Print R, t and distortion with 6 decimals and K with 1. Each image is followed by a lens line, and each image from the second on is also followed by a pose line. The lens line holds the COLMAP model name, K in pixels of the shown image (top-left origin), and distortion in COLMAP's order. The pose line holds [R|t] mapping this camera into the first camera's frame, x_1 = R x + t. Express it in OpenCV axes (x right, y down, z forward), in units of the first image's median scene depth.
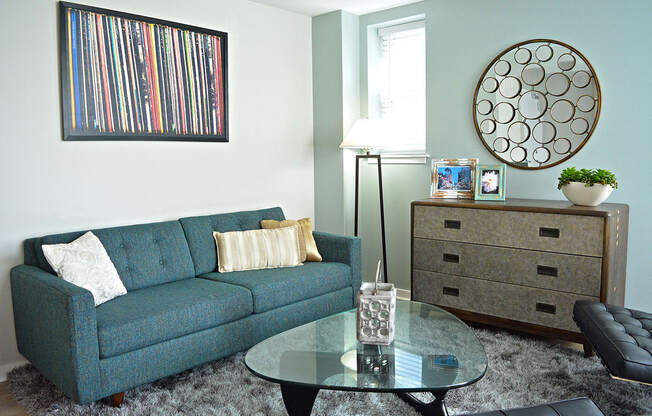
lens RADIAL K [[515.4, 0, 326.0], [0, 515.4, 208.0], [0, 0, 1]] dist [-0.074536, 0.001982]
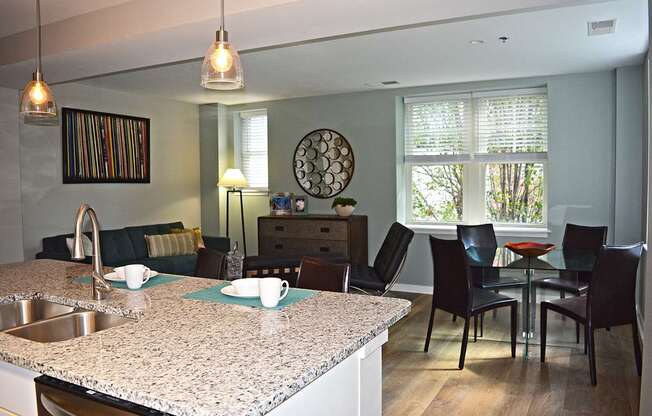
lens RADIAL K [[515.4, 0, 326.0], [0, 515.4, 208.0], [0, 0, 1]] dist [-0.074536, 0.001982]
pose [[0.971881, -0.007519, 0.235353, -0.026078], [0.020770, 0.998332, -0.053876, 0.061005], [-0.234555, 0.057250, 0.970416, -0.826524]]
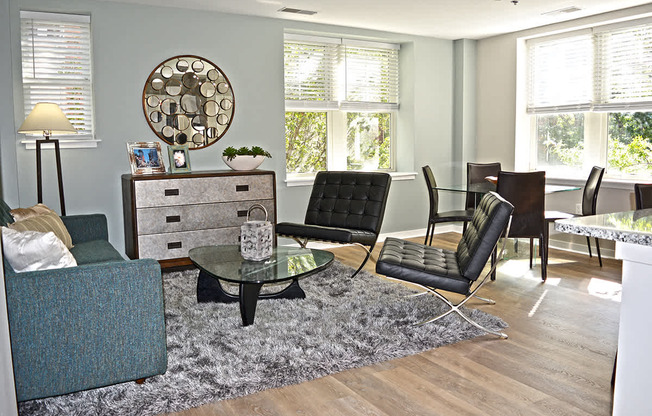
lens RADIAL K [[515.4, 0, 326.0], [0, 515.4, 208.0], [0, 0, 1]] dist [-0.074536, 0.001982]
pose [[0.332445, -0.110732, 0.936600, -0.804966], [0.105382, 0.991226, 0.079785, 0.008846], [-0.937216, 0.072177, 0.341198, 0.202727]]
